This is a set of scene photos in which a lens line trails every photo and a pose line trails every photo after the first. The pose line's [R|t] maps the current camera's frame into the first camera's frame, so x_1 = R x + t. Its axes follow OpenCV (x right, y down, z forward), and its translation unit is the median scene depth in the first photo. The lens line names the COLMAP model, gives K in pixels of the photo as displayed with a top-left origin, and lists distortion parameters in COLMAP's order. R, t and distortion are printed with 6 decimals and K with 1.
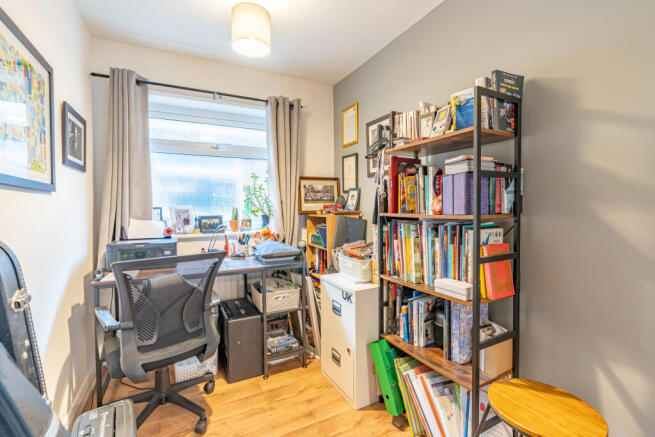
lens RADIAL K [[297.3, 0, 324.6], [0, 297.3, 216.4], [0, 0, 1]] dist [-0.000731, 0.000076]
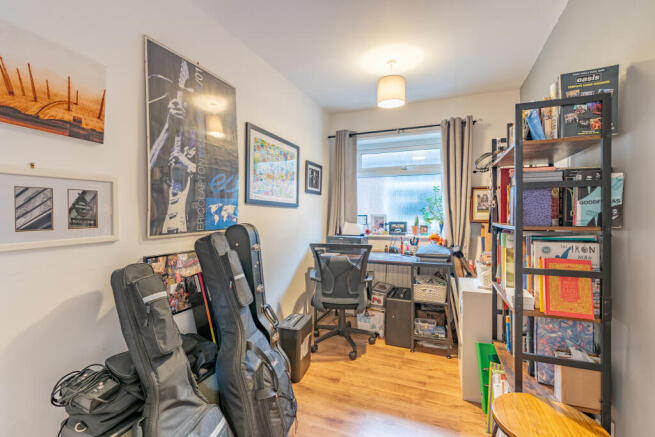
lens RADIAL K [[297.3, 0, 324.6], [0, 297.3, 216.4], [0, 0, 1]] dist [-0.000731, 0.000076]
pose [[0.644805, 0.013410, -0.764230, 0.514846], [-0.032038, 0.999442, -0.009495, -0.003664], [0.763675, 0.030607, 0.644874, -0.111525]]
